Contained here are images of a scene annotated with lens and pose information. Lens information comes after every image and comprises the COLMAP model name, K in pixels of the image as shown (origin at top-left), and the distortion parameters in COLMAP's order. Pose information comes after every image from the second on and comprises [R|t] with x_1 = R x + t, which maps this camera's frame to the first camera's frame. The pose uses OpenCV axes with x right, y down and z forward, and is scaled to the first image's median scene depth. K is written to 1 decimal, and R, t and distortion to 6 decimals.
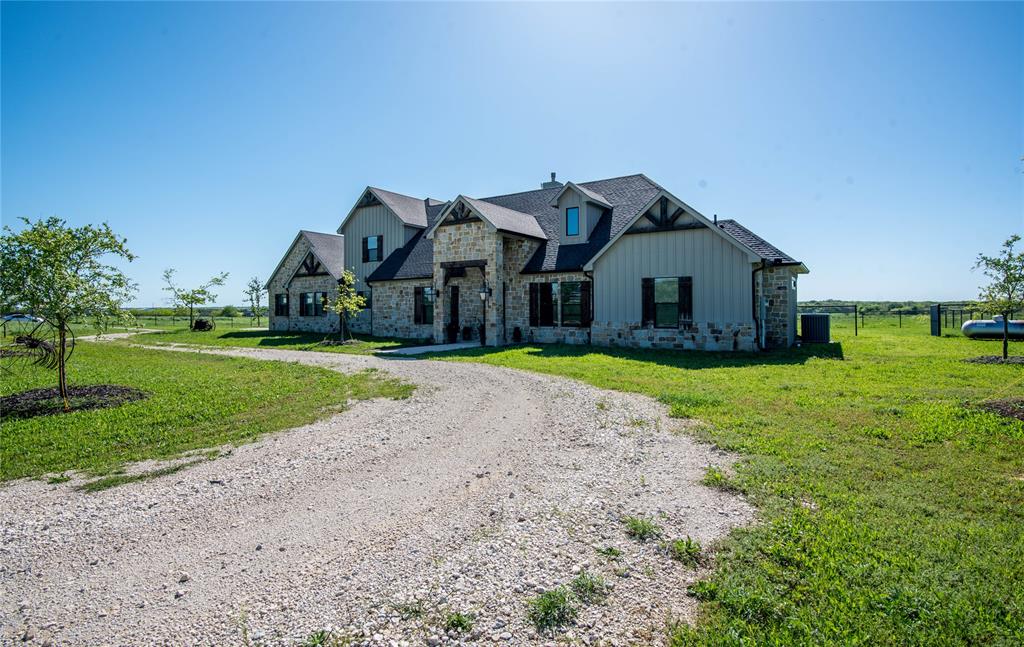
lens RADIAL K [[501.7, 0, 512.0], [0, 501.7, 300.8], [0, 0, 1]] dist [-0.002400, -0.000283]
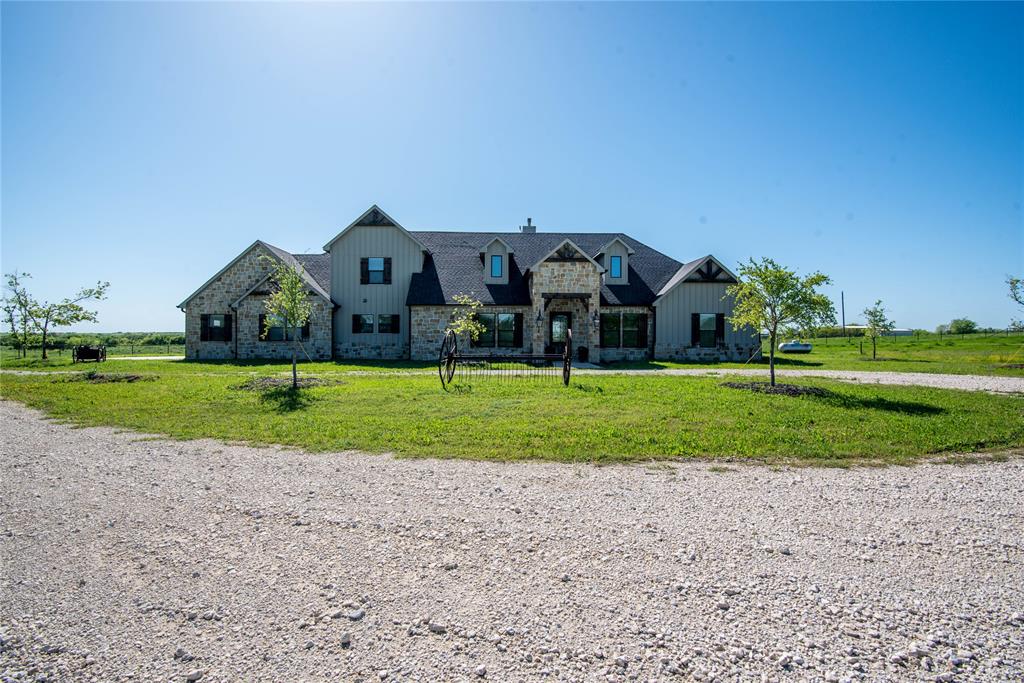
lens RADIAL K [[507.0, 0, 510.2], [0, 507.0, 338.1], [0, 0, 1]] dist [-0.016871, 0.000055]
pose [[0.818167, 0.007054, 0.574937, -0.873702], [-0.013647, 0.999881, 0.007153, 0.020685], [-0.574819, -0.013698, 0.818166, 0.083914]]
